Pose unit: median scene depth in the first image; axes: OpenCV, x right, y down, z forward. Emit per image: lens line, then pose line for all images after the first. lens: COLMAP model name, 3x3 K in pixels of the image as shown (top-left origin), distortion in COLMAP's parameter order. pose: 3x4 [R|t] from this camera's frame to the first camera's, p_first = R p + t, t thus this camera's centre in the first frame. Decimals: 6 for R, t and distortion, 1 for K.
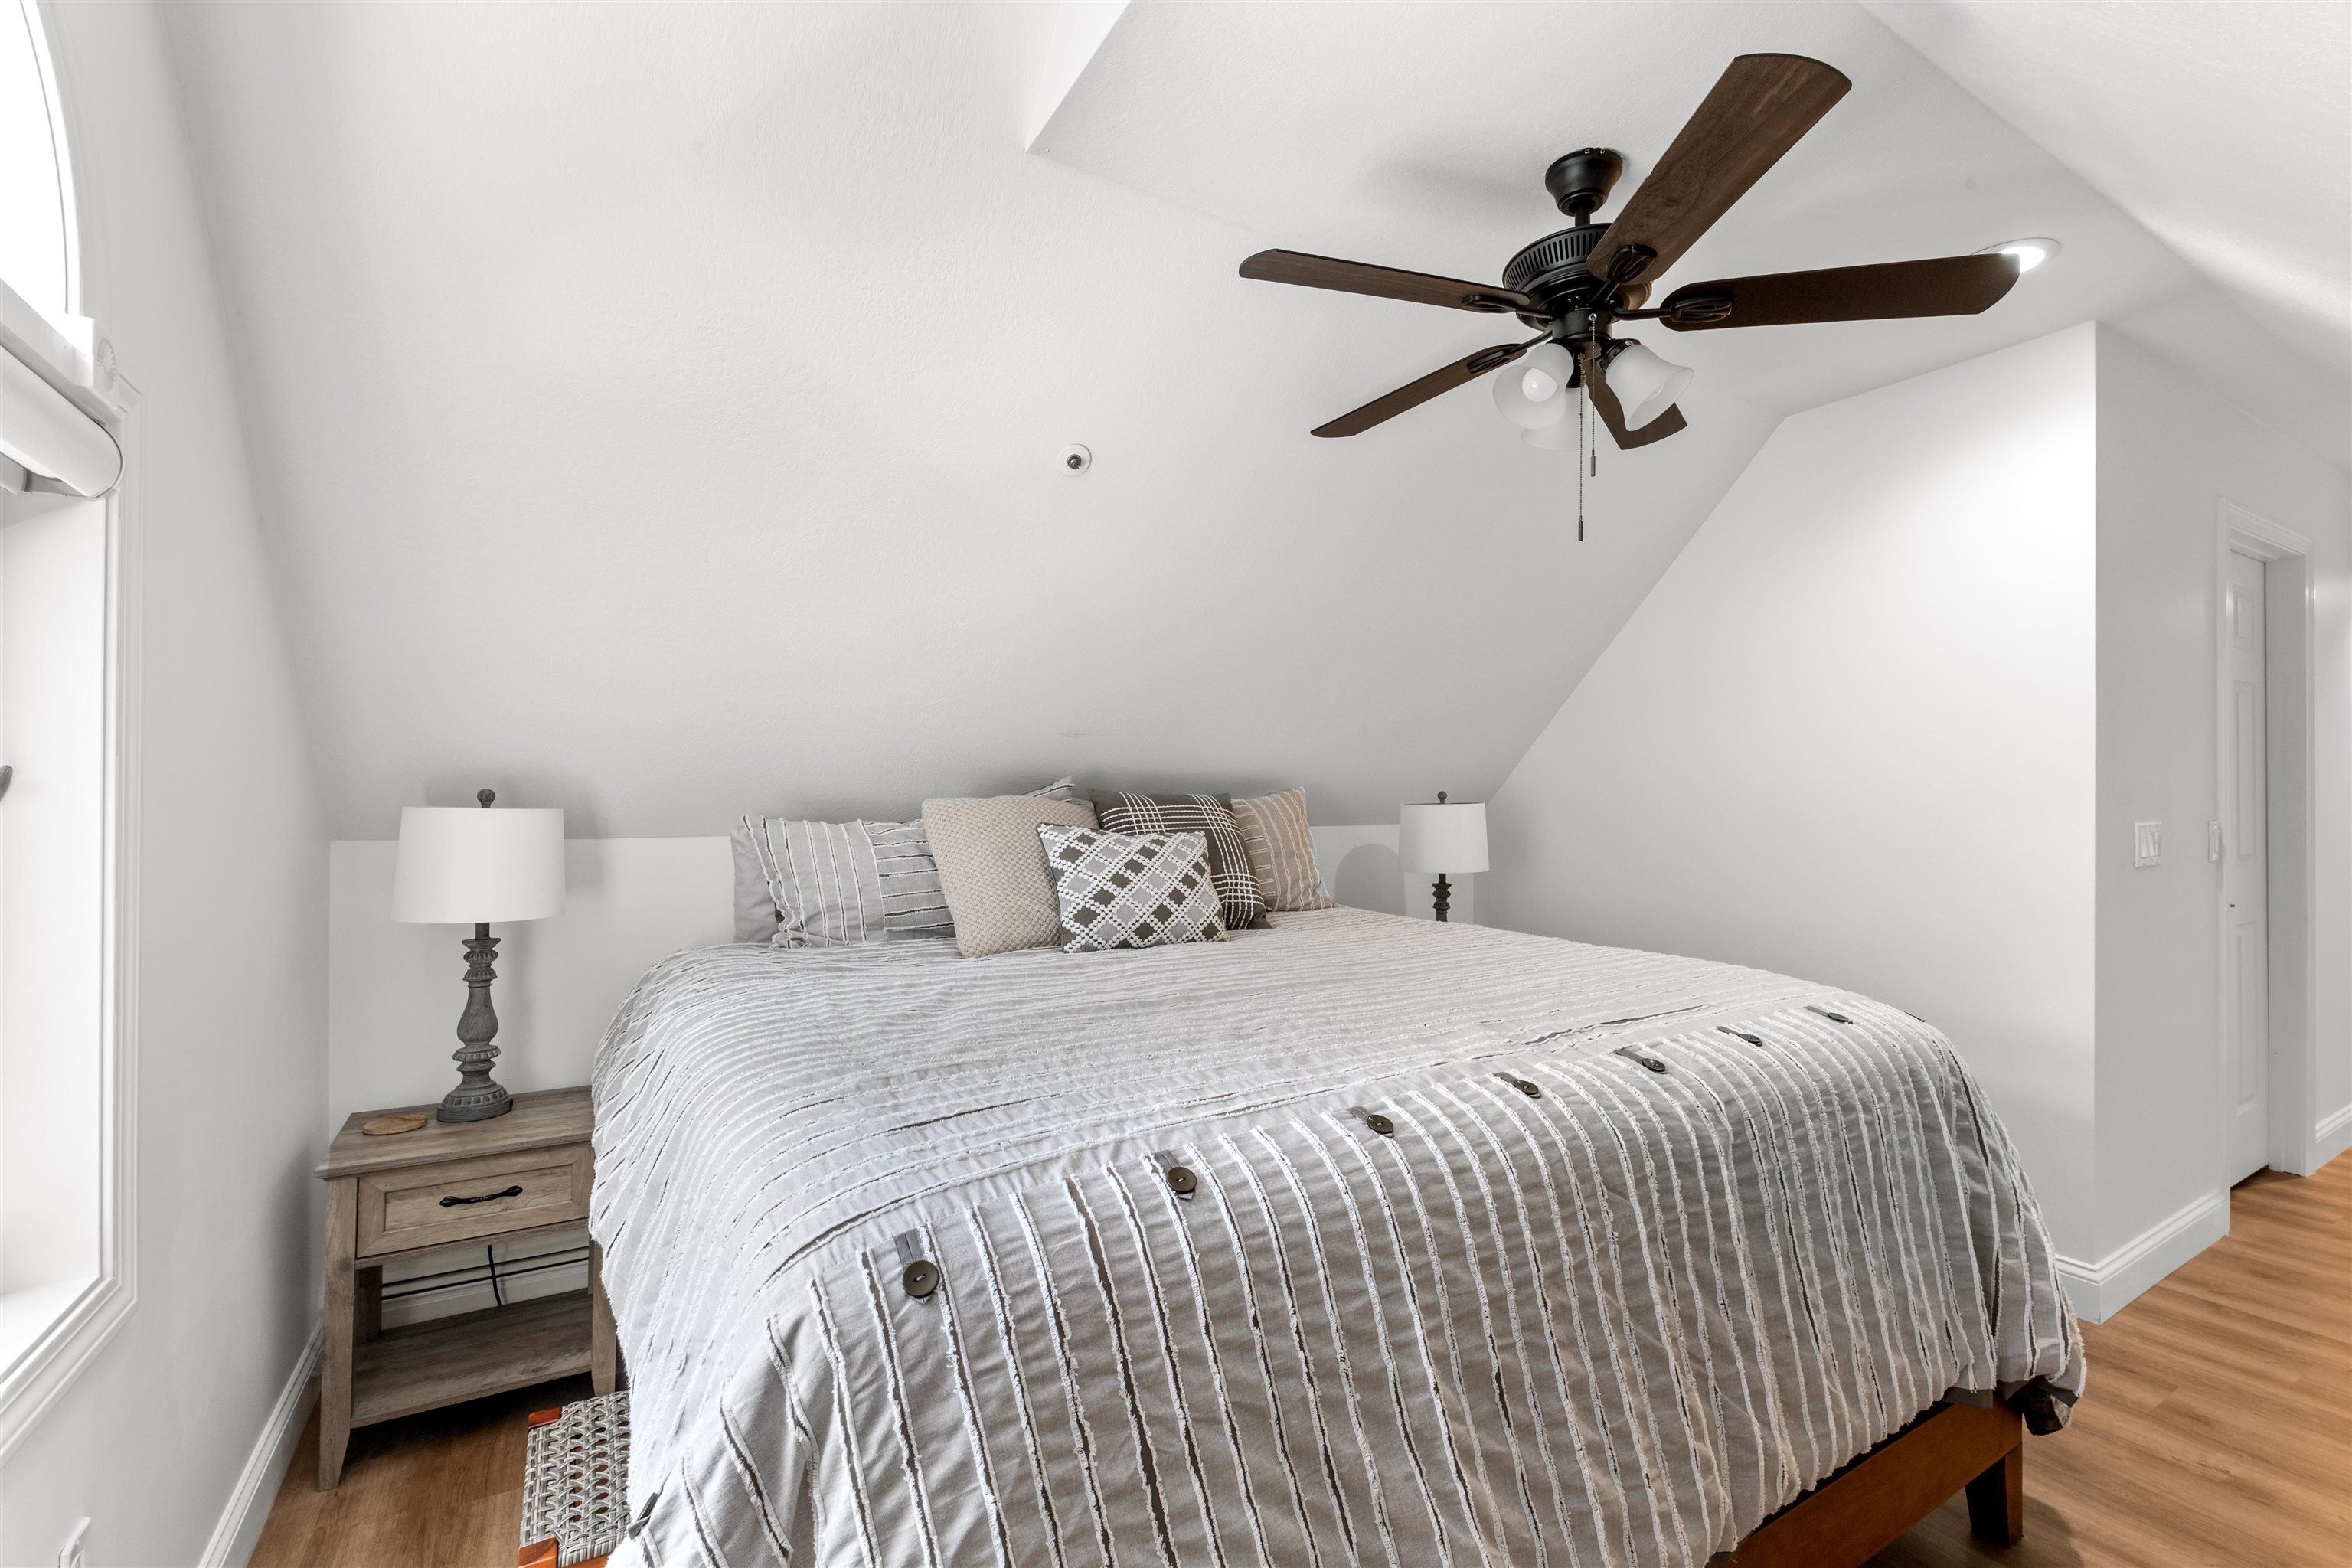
lens RADIAL K [[987.1, 0, 1150.2], [0, 987.1, 776.5], [0, 0, 1]] dist [0.000738, -0.000070]
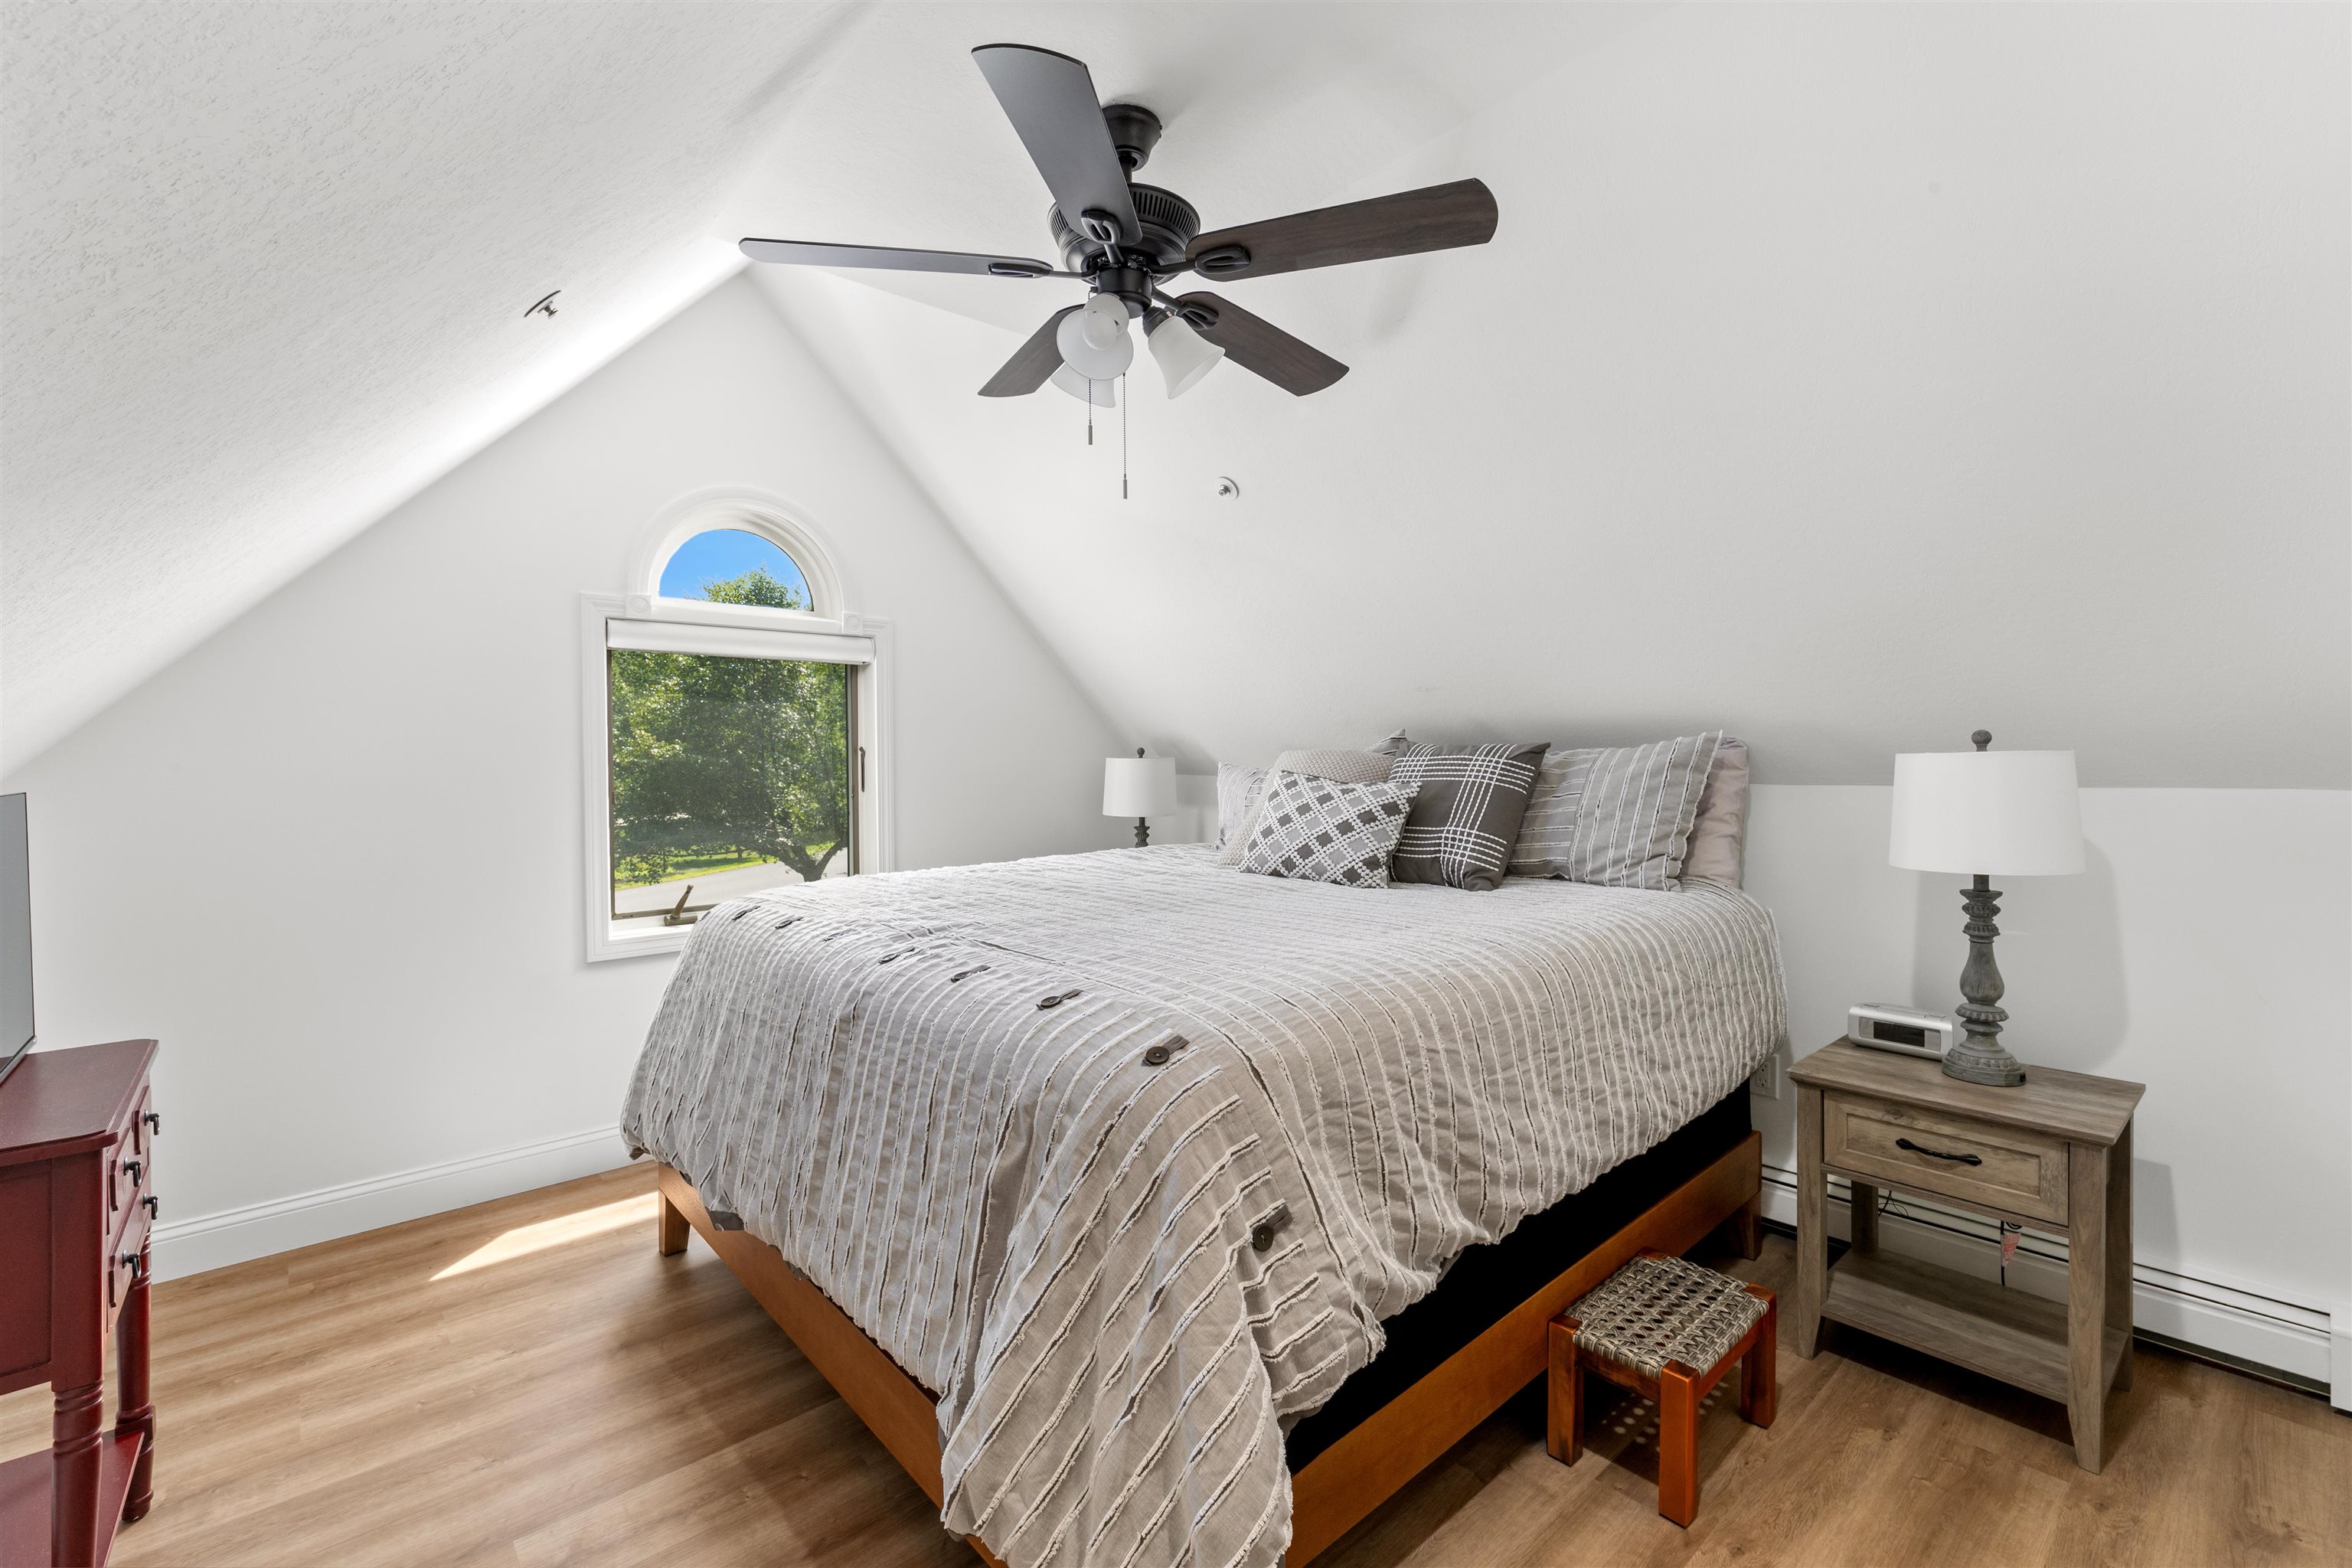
lens RADIAL K [[1026.4, 0, 1176.0], [0, 1026.4, 784.0], [0, 0, 1]] dist [0.001534, -0.000357]
pose [[0.204824, 0.022542, -0.978539, 0.130547], [0.040494, 0.998684, 0.031482, 0.001748], [0.977961, -0.046073, 0.203642, 0.069404]]
